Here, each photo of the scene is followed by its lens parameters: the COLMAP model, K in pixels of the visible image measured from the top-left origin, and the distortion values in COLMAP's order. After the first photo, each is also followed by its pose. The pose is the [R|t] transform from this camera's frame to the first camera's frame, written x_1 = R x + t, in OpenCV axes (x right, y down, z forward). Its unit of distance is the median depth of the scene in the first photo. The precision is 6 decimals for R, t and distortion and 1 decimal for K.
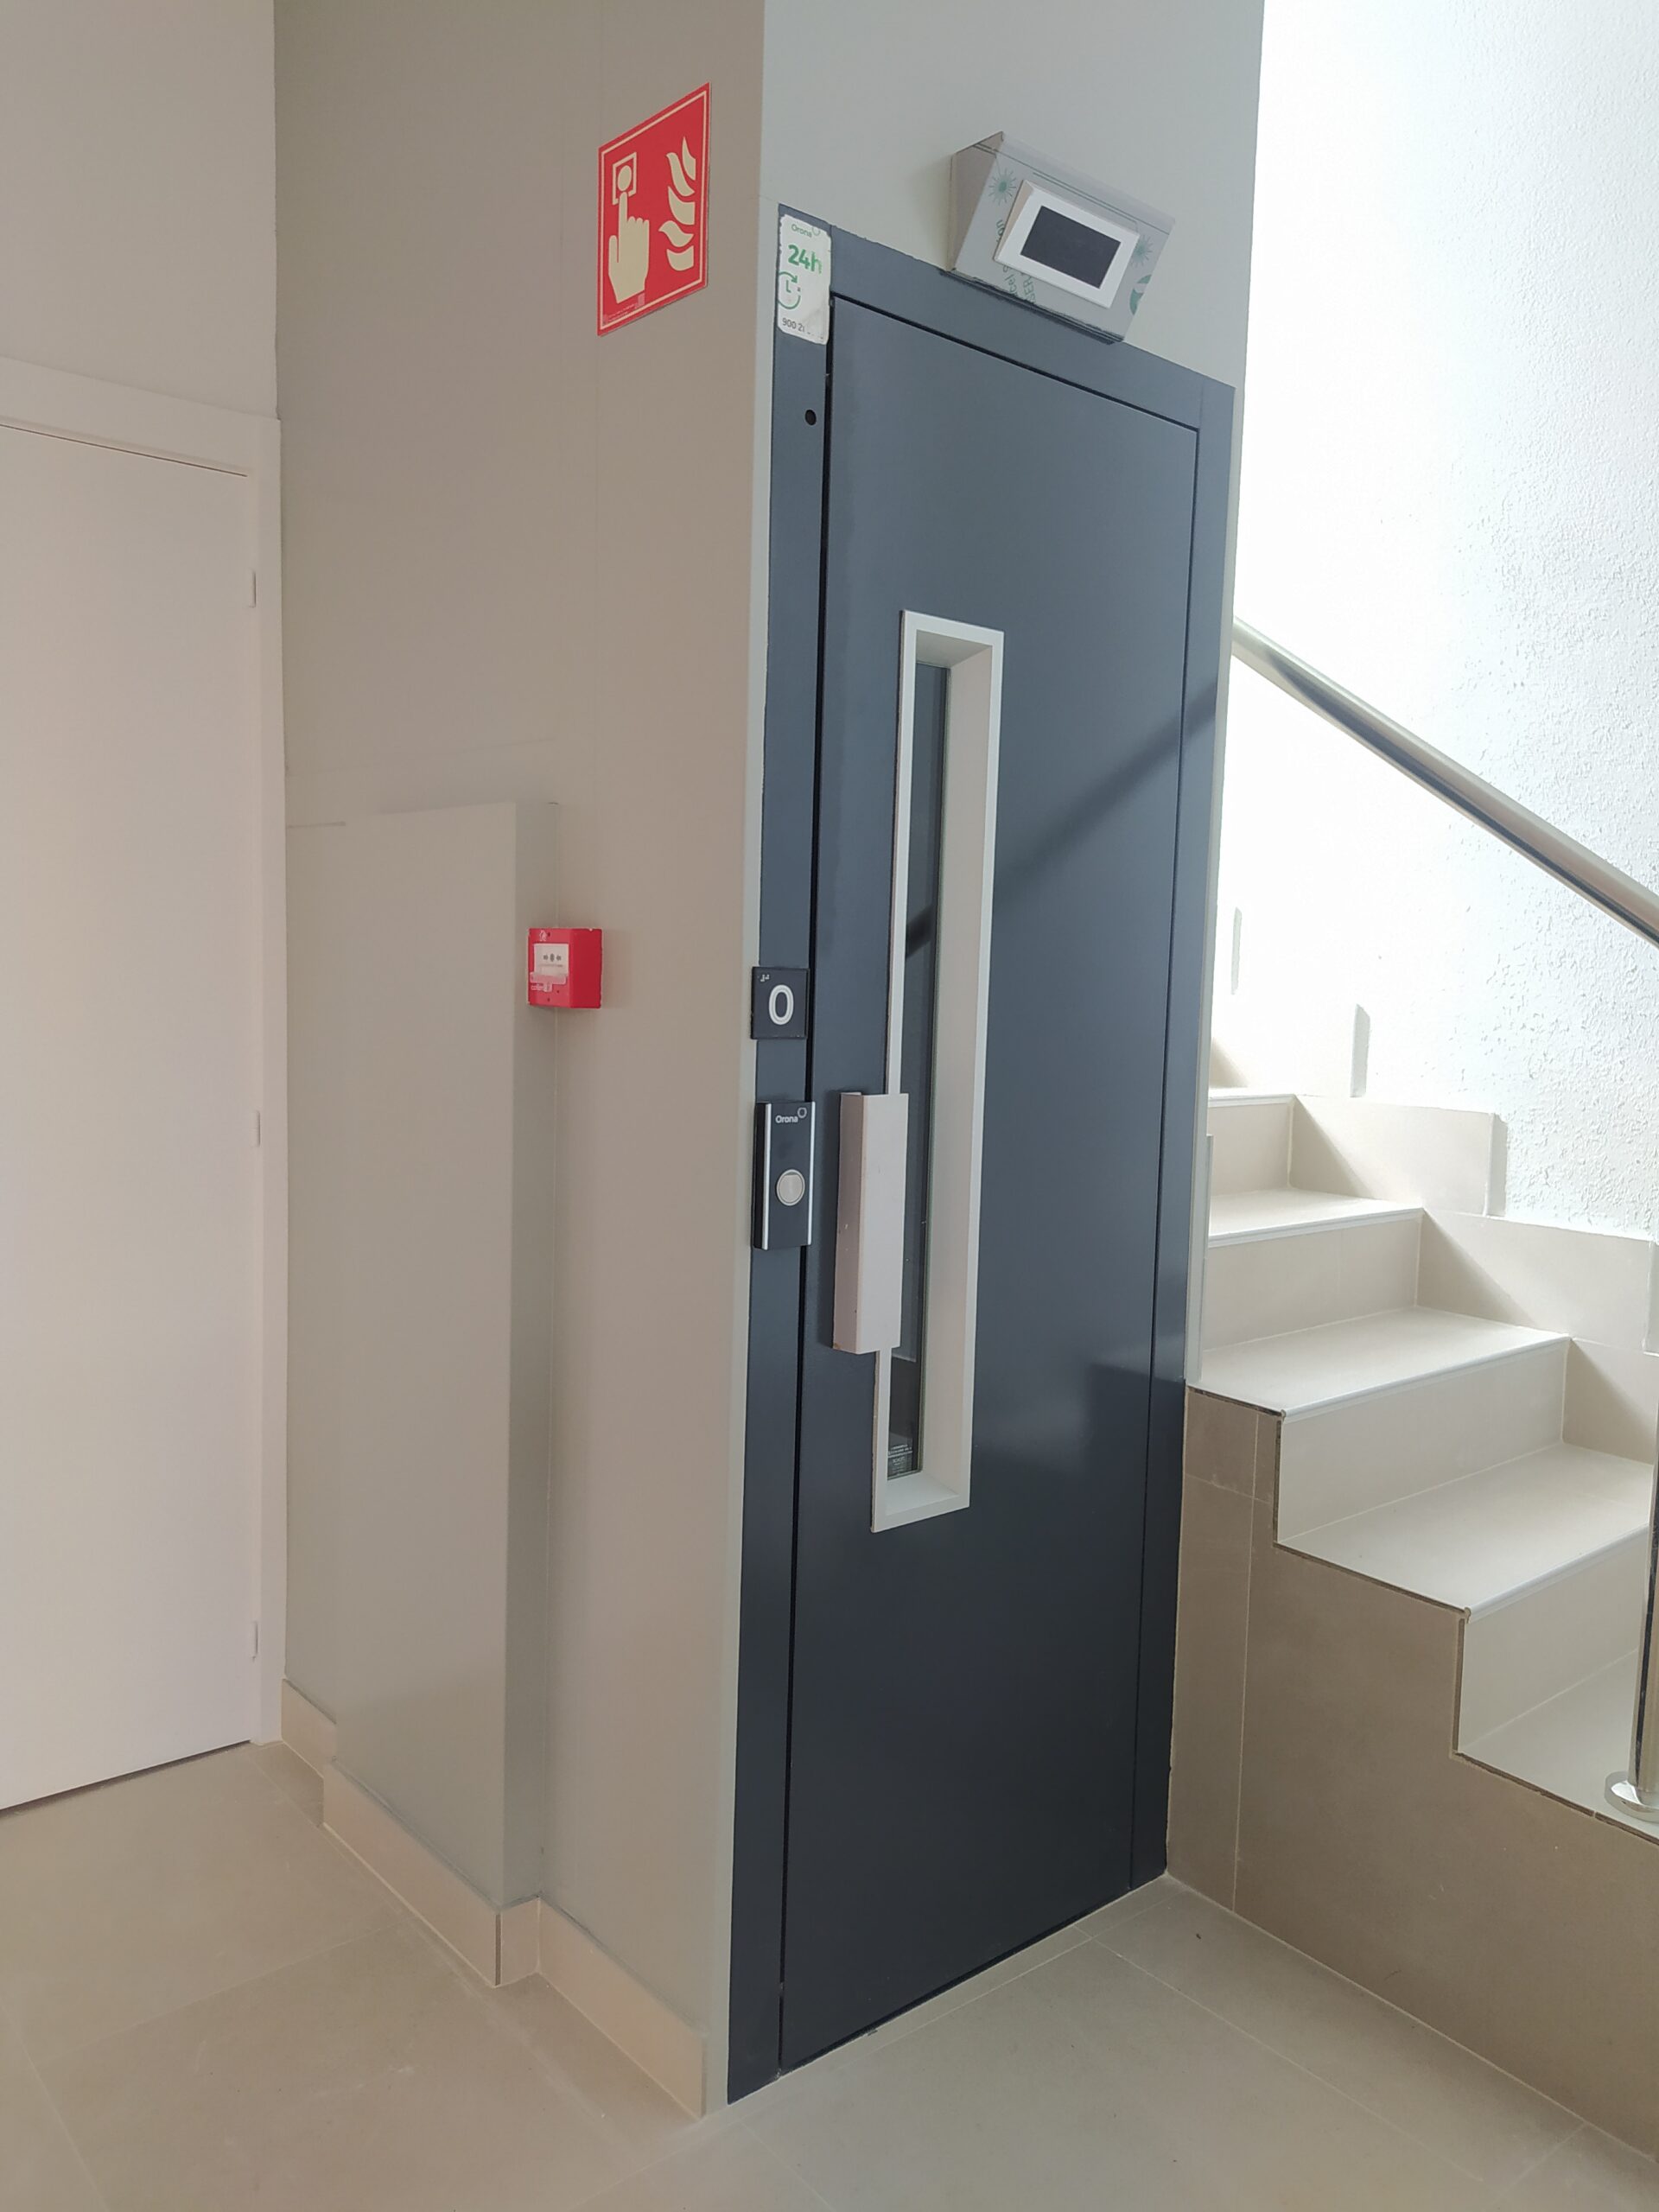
lens RADIAL K [[1659.8, 0, 824.8], [0, 1659.8, 1130.4], [0, 0, 1]] dist [0.102856, -0.197450]
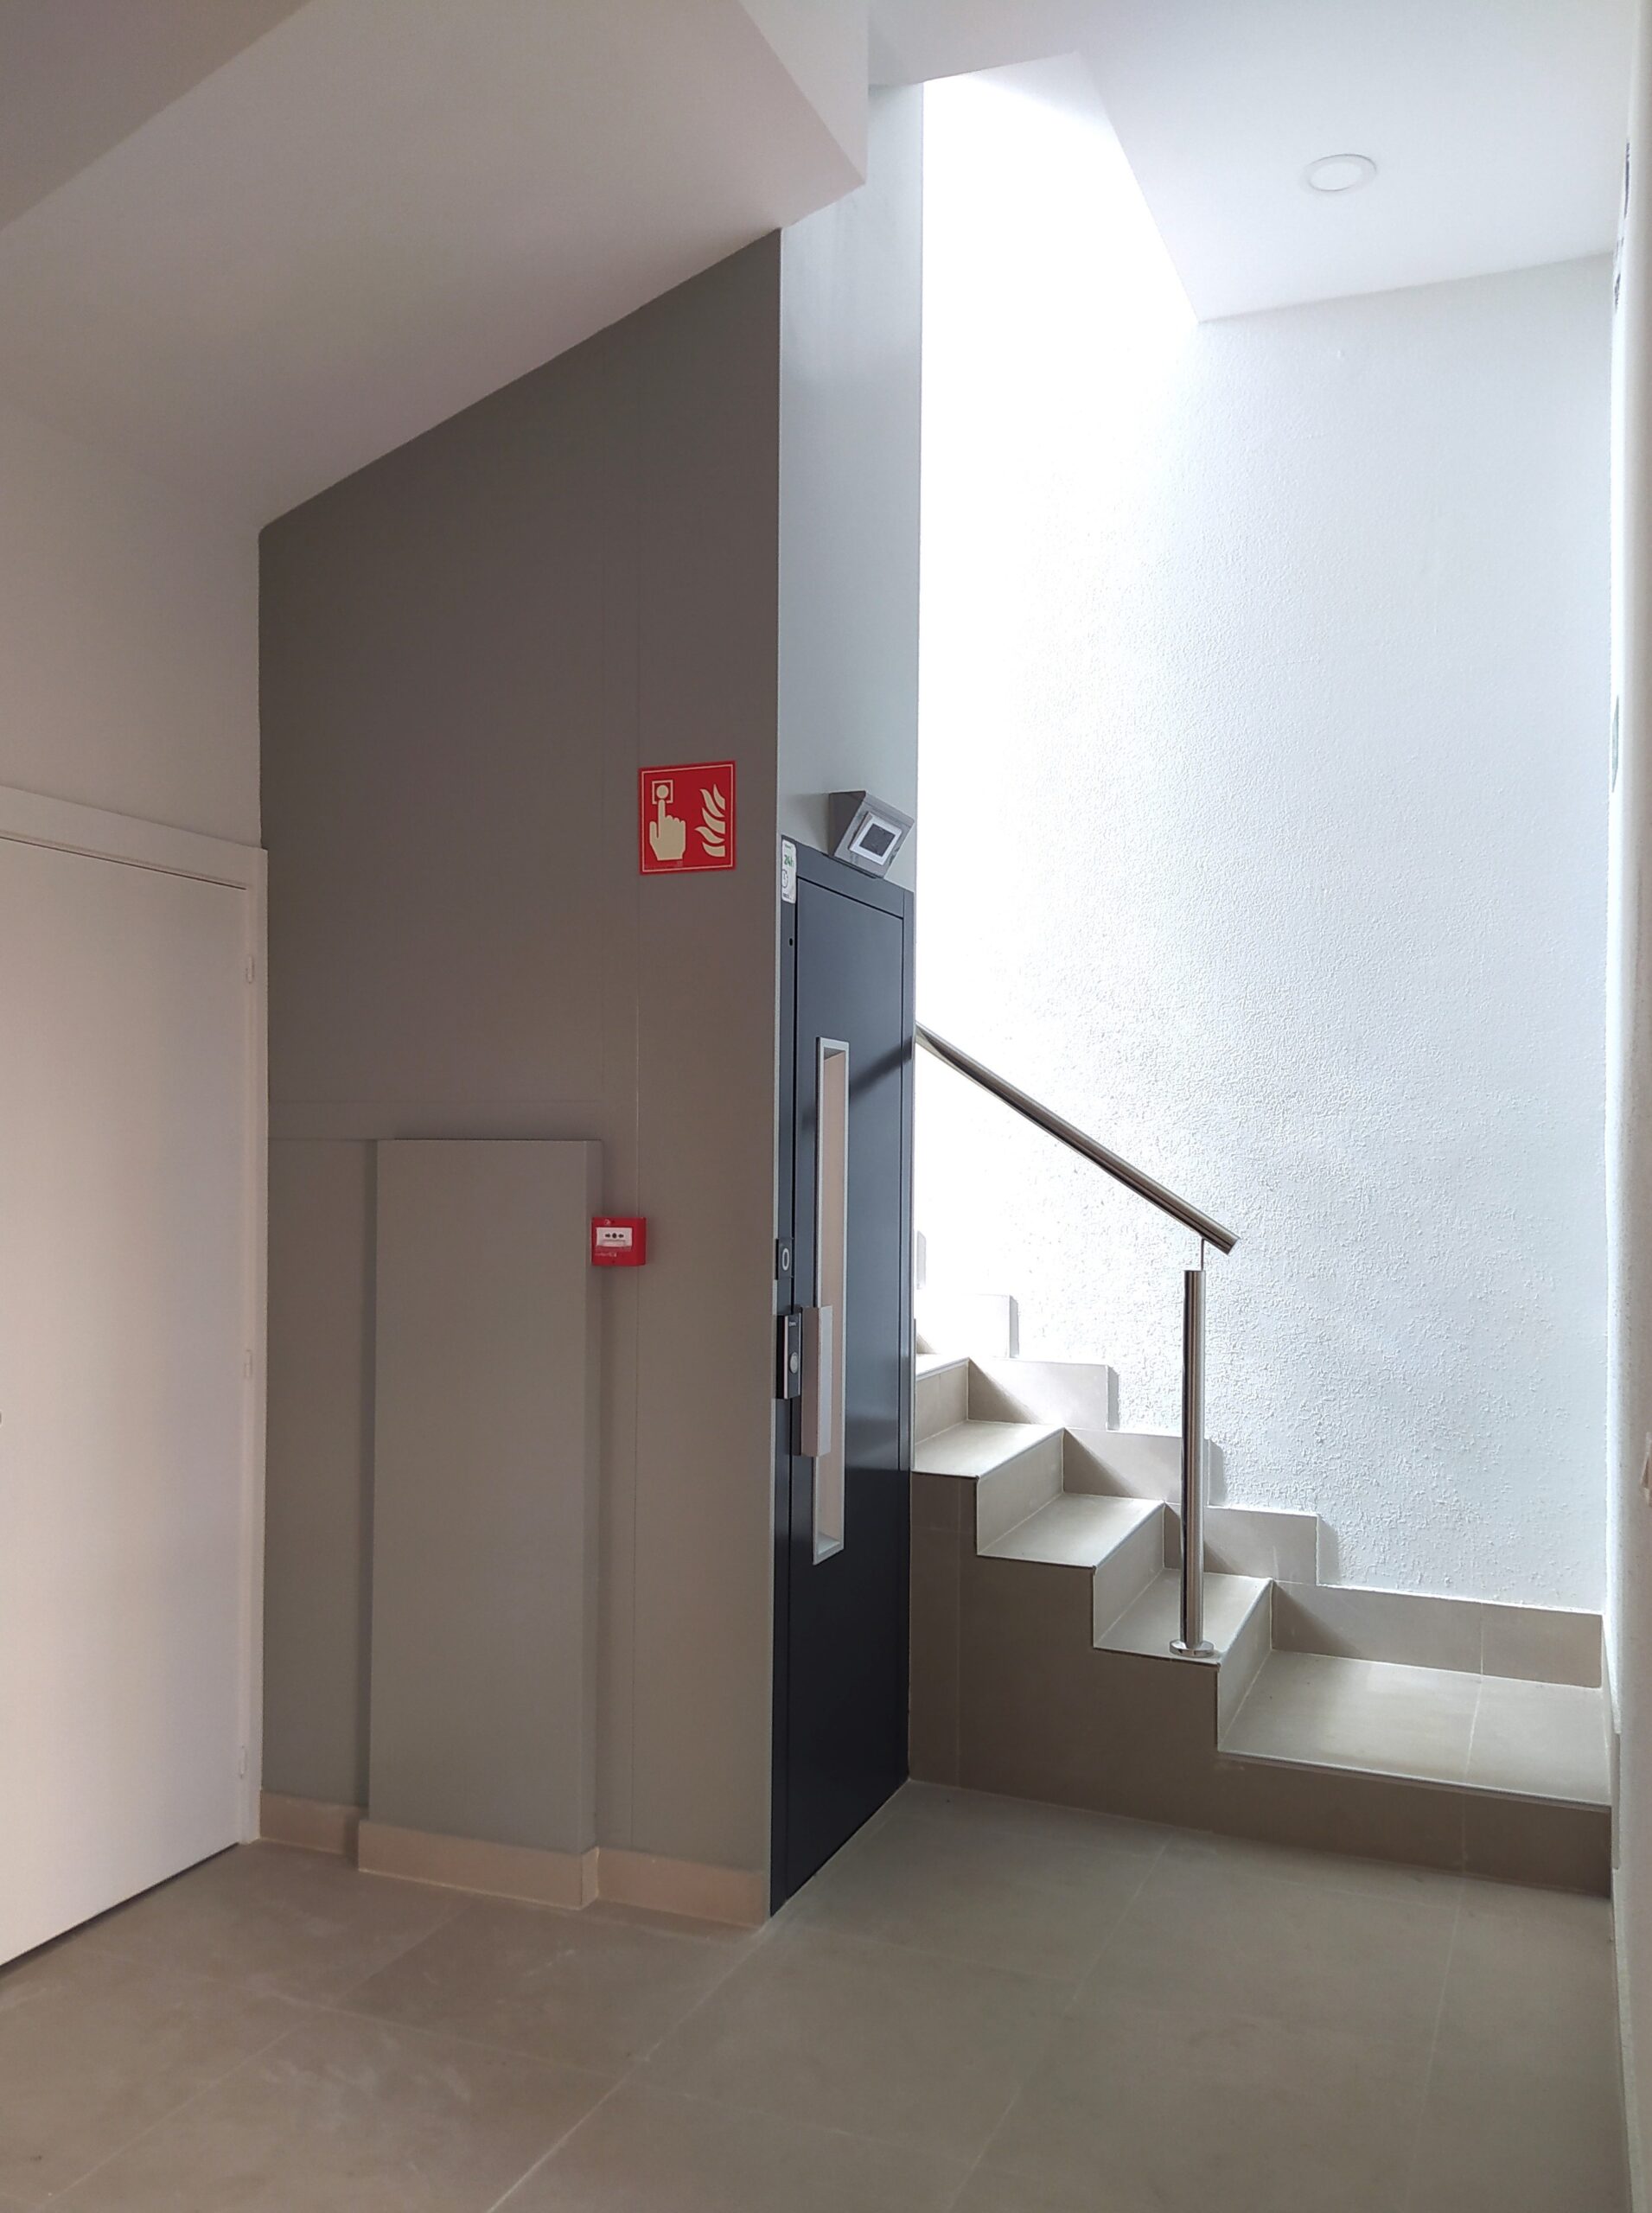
lens RADIAL K [[1803.5, 0, 828.9], [0, 1803.5, 1191.5], [0, 0, 1]] dist [0.007804, -0.001724]
pose [[0.880725, -0.033306, 0.472456, -0.820905], [0.068103, 0.996064, -0.056736, -0.032797], [-0.468707, 0.082144, 0.879526, -0.660112]]
